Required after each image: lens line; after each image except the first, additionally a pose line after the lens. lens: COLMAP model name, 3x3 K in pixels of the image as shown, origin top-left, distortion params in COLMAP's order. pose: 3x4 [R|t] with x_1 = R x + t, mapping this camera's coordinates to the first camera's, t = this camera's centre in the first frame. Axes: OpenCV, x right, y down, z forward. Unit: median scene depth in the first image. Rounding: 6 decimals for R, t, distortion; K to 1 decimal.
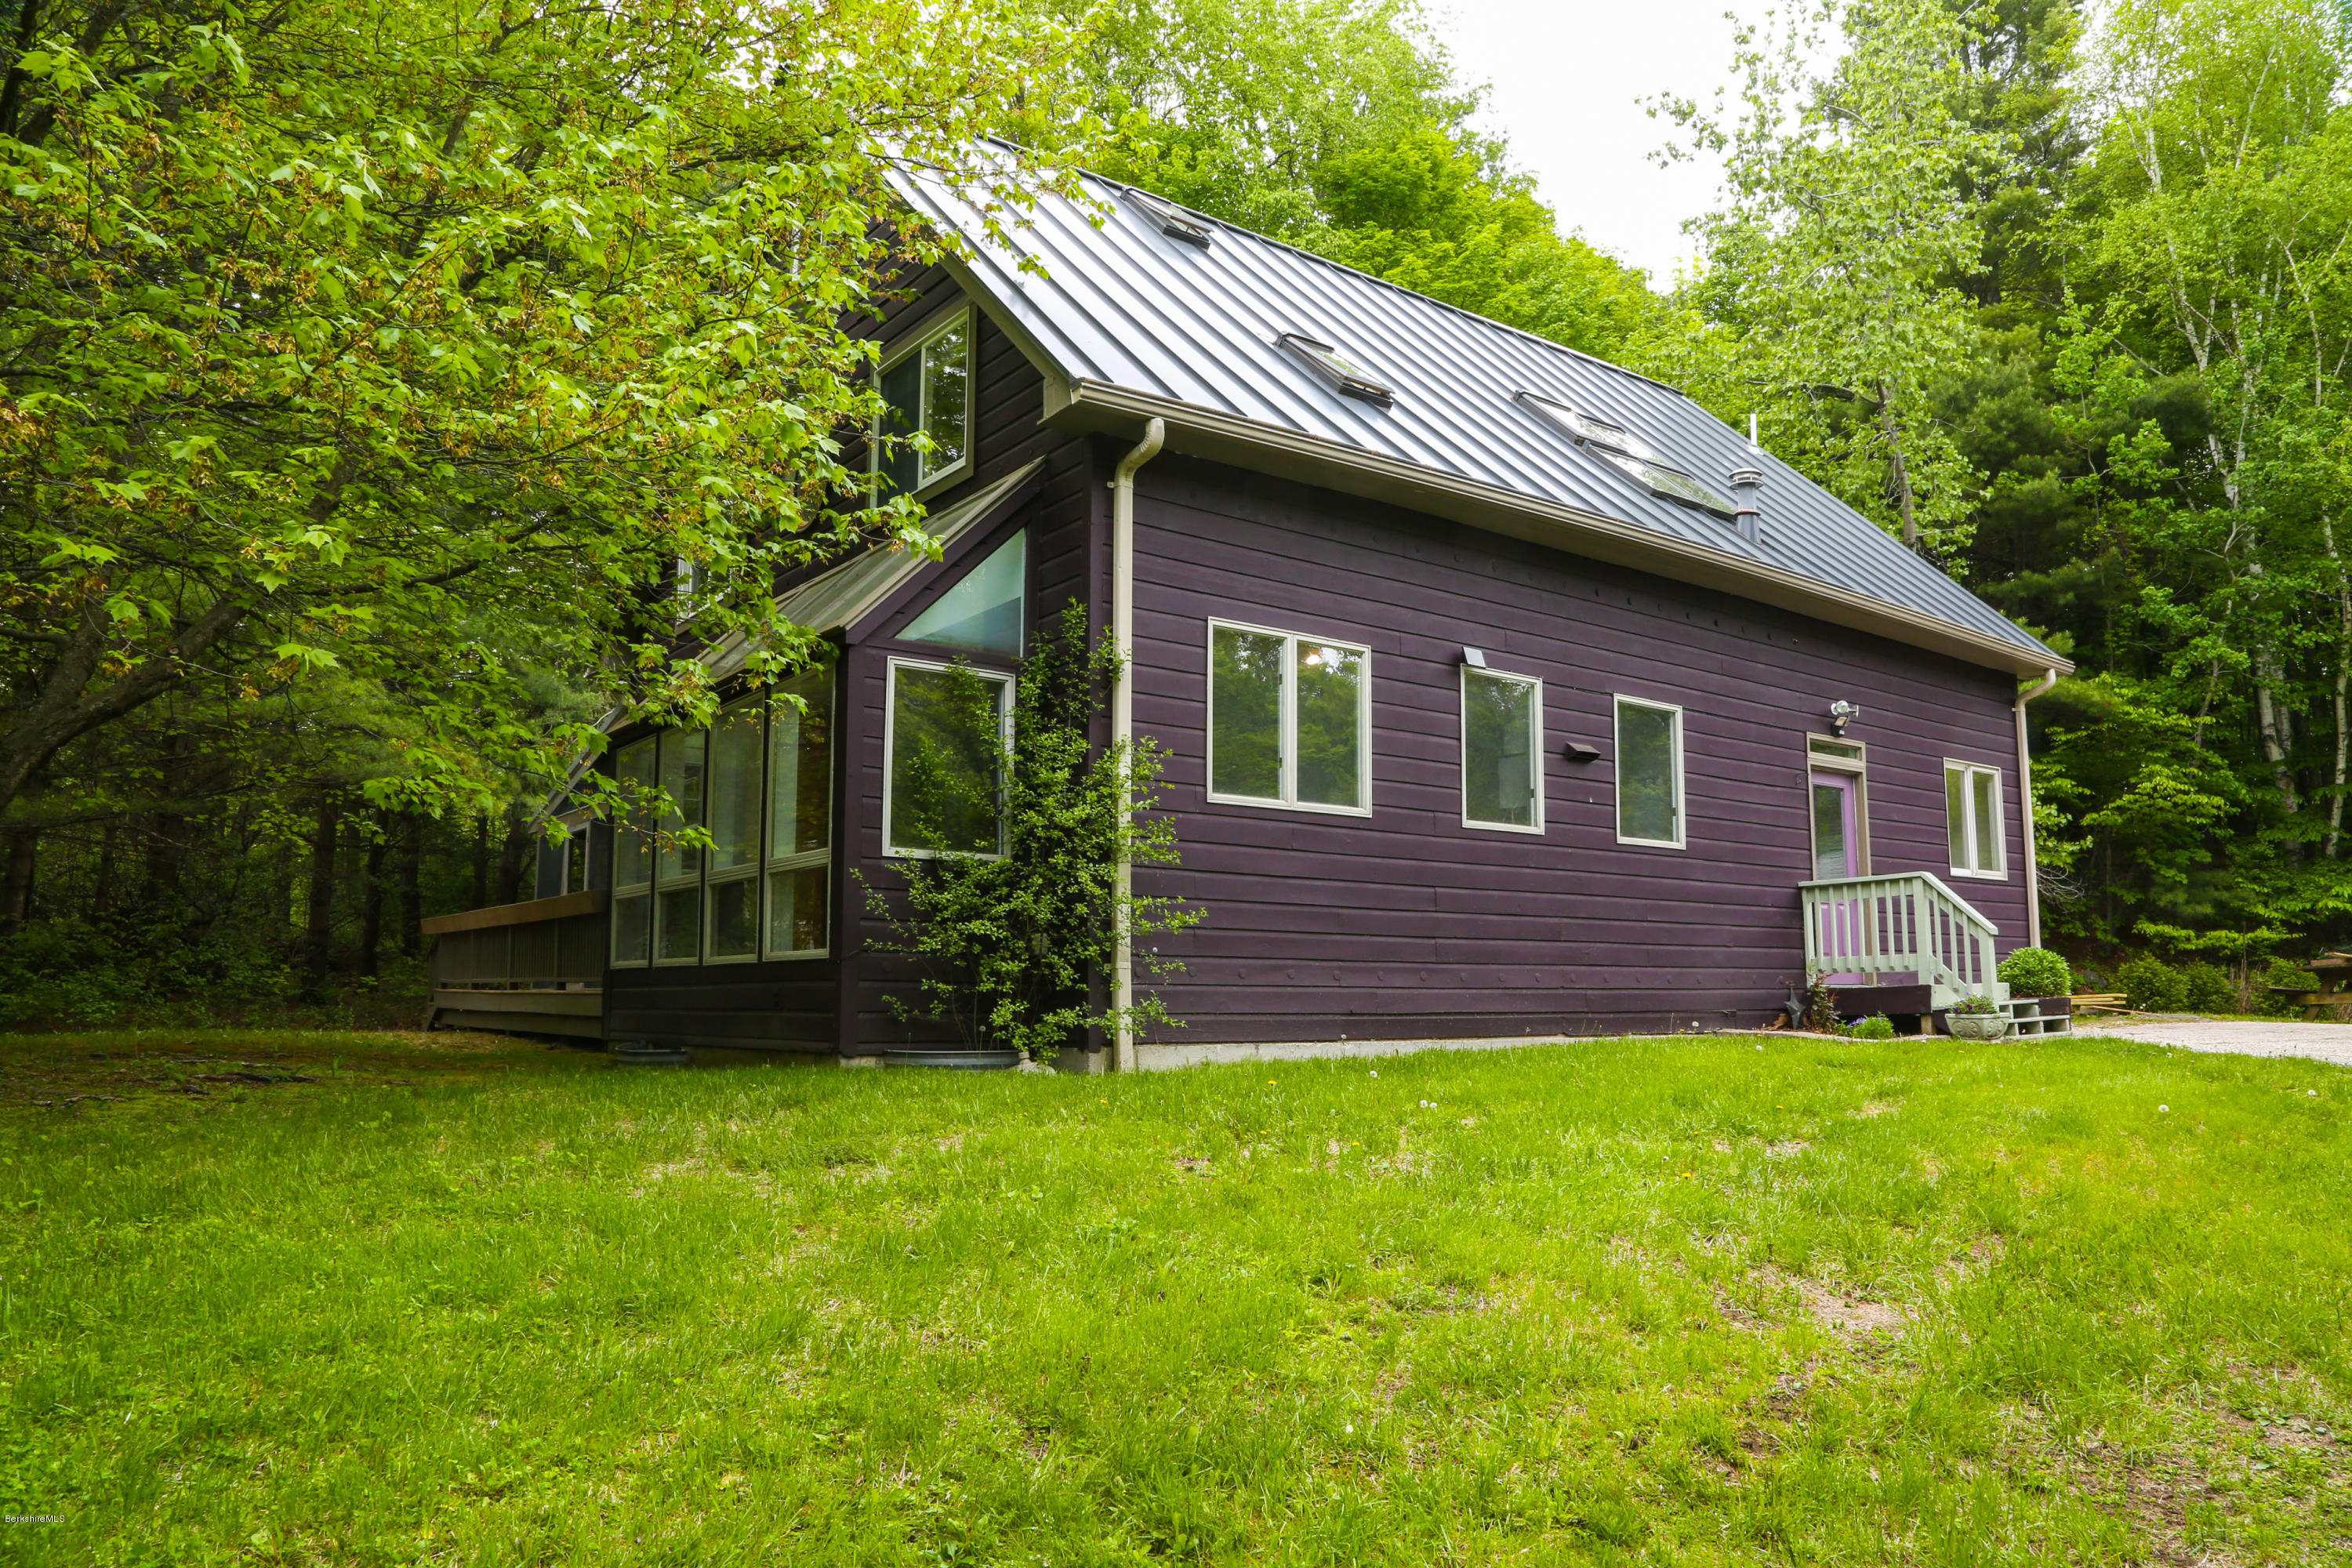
lens RADIAL K [[1600.2, 0, 1176.0], [0, 1600.2, 784.0], [0, 0, 1]] dist [-0.001066, 0.000176]
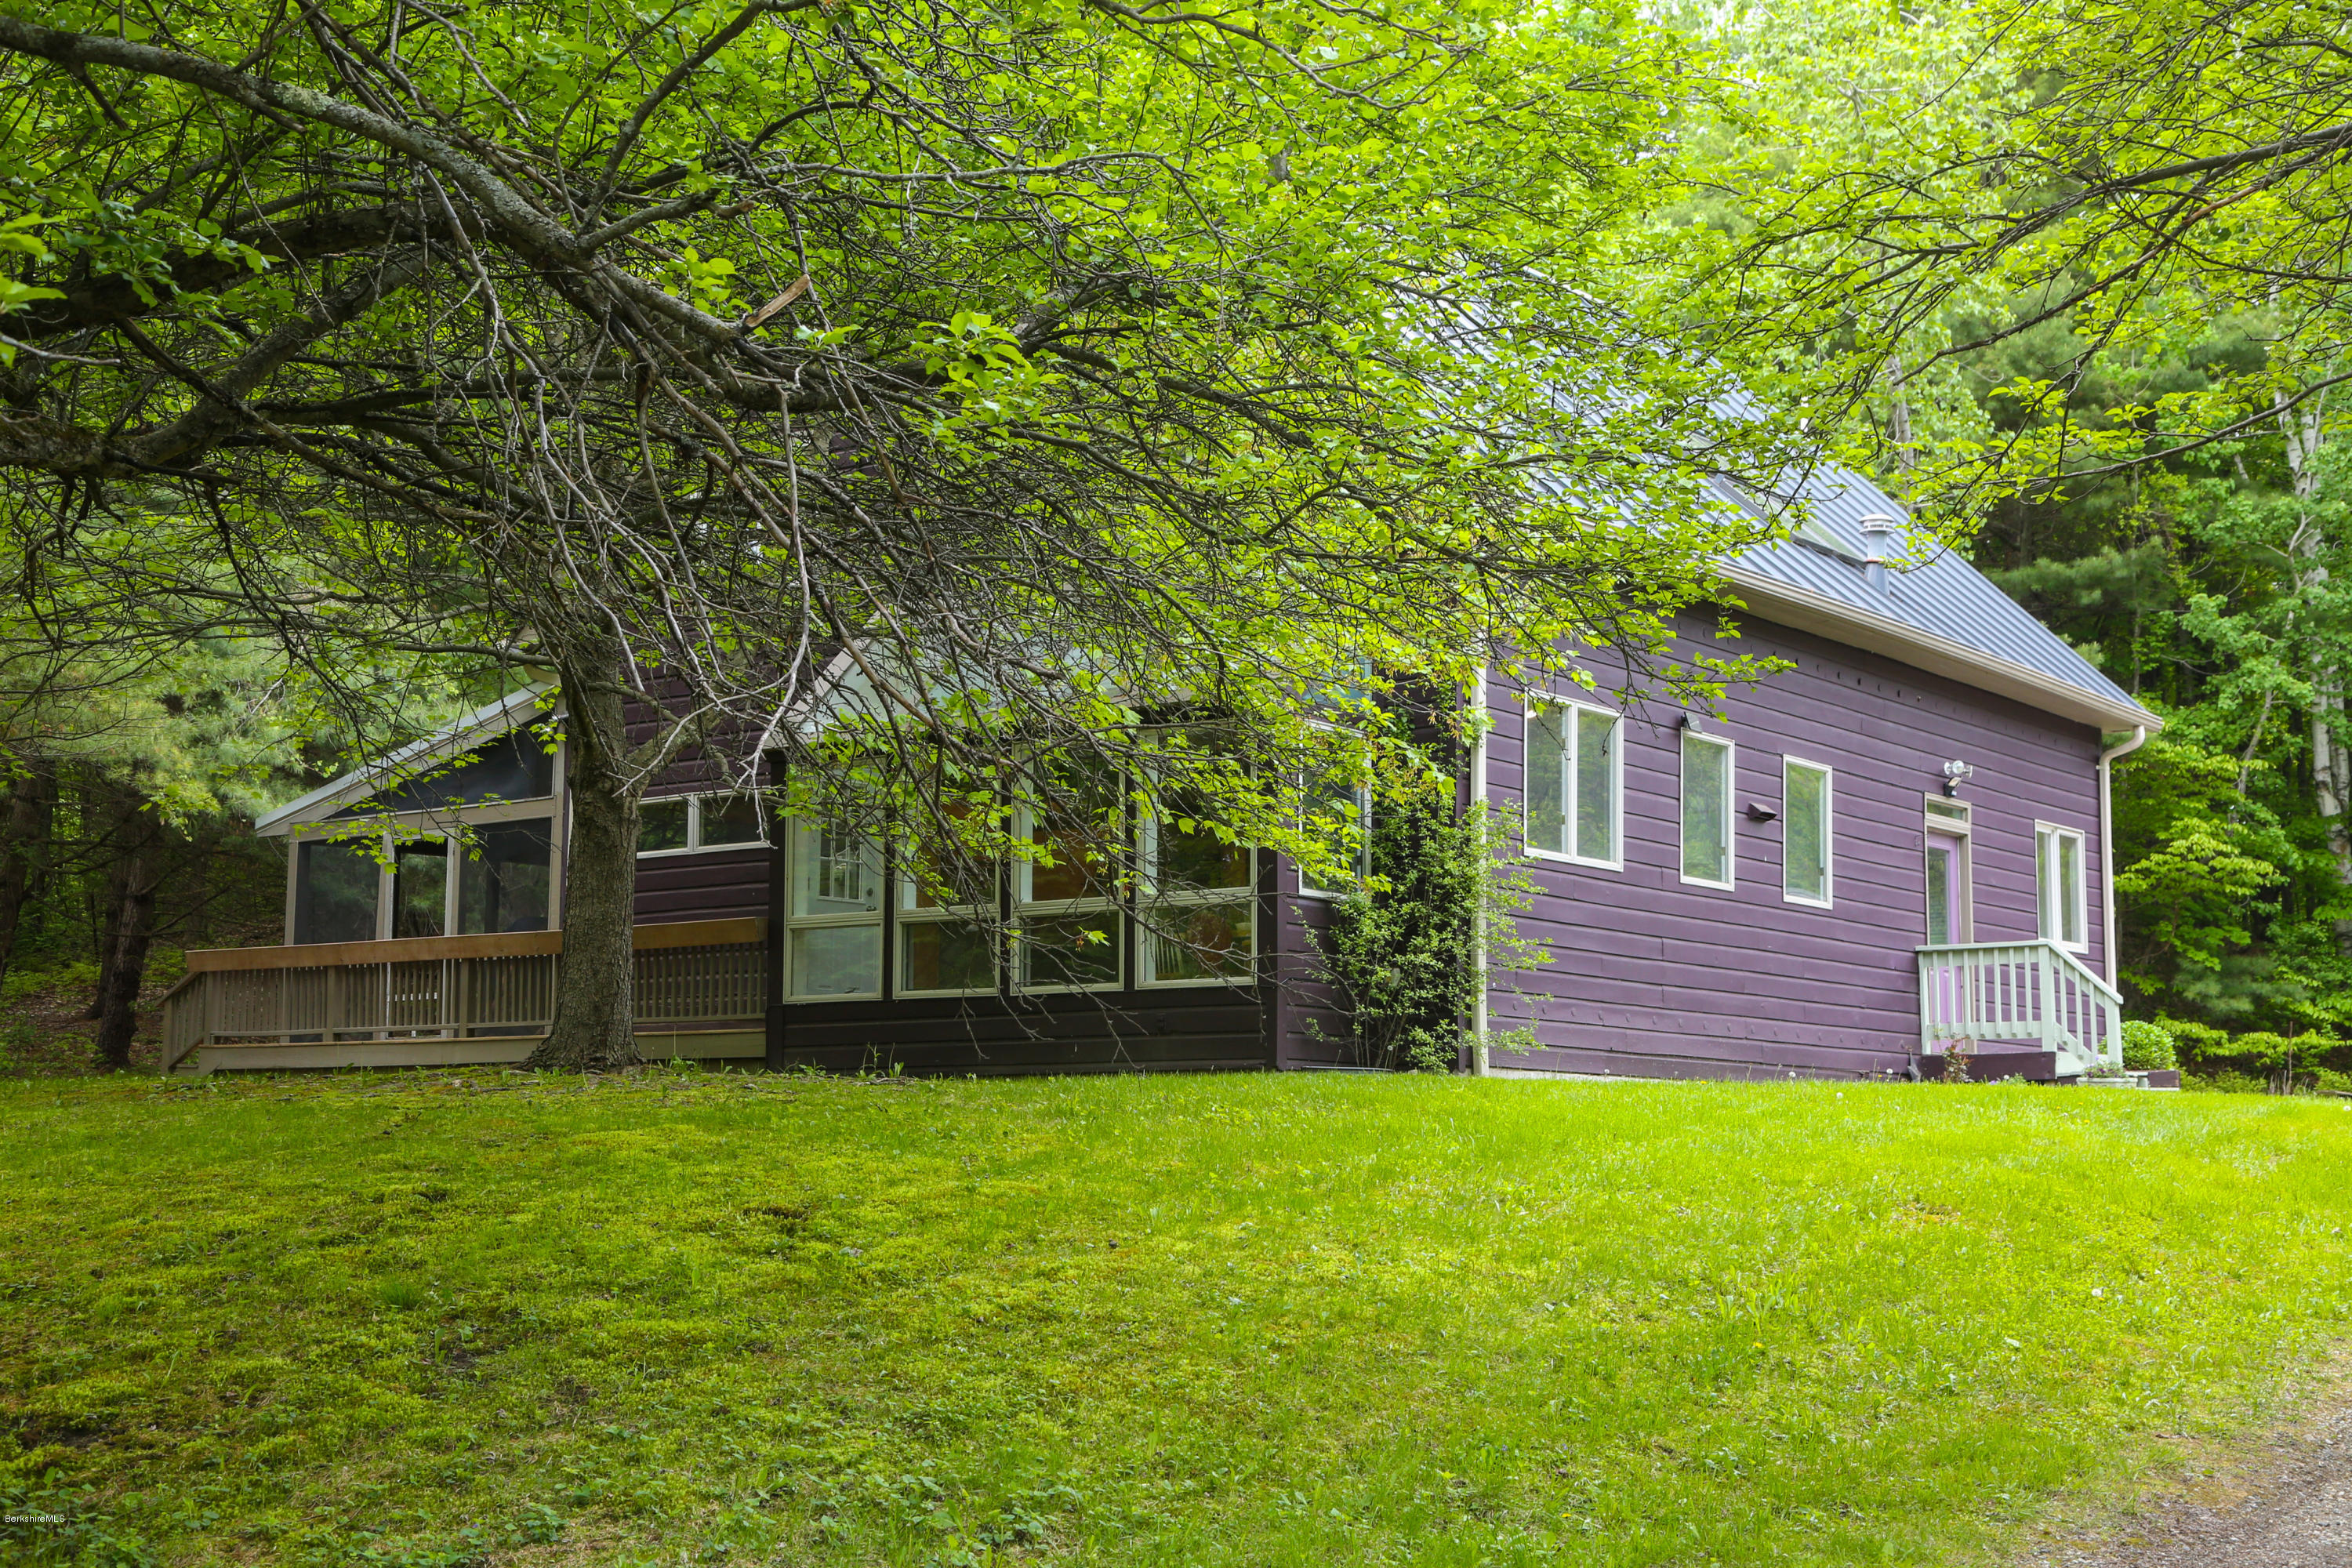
lens RADIAL K [[3178.4, 0, 1176.0], [0, 3178.4, 784.0], [0, 0, 1]] dist [0.436444, 0.017358]
pose [[0.957581, 0.040328, 0.285330, -0.536937], [-0.043541, 0.999040, 0.004920, -0.024357], [-0.284857, -0.017135, 0.958417, -0.676569]]
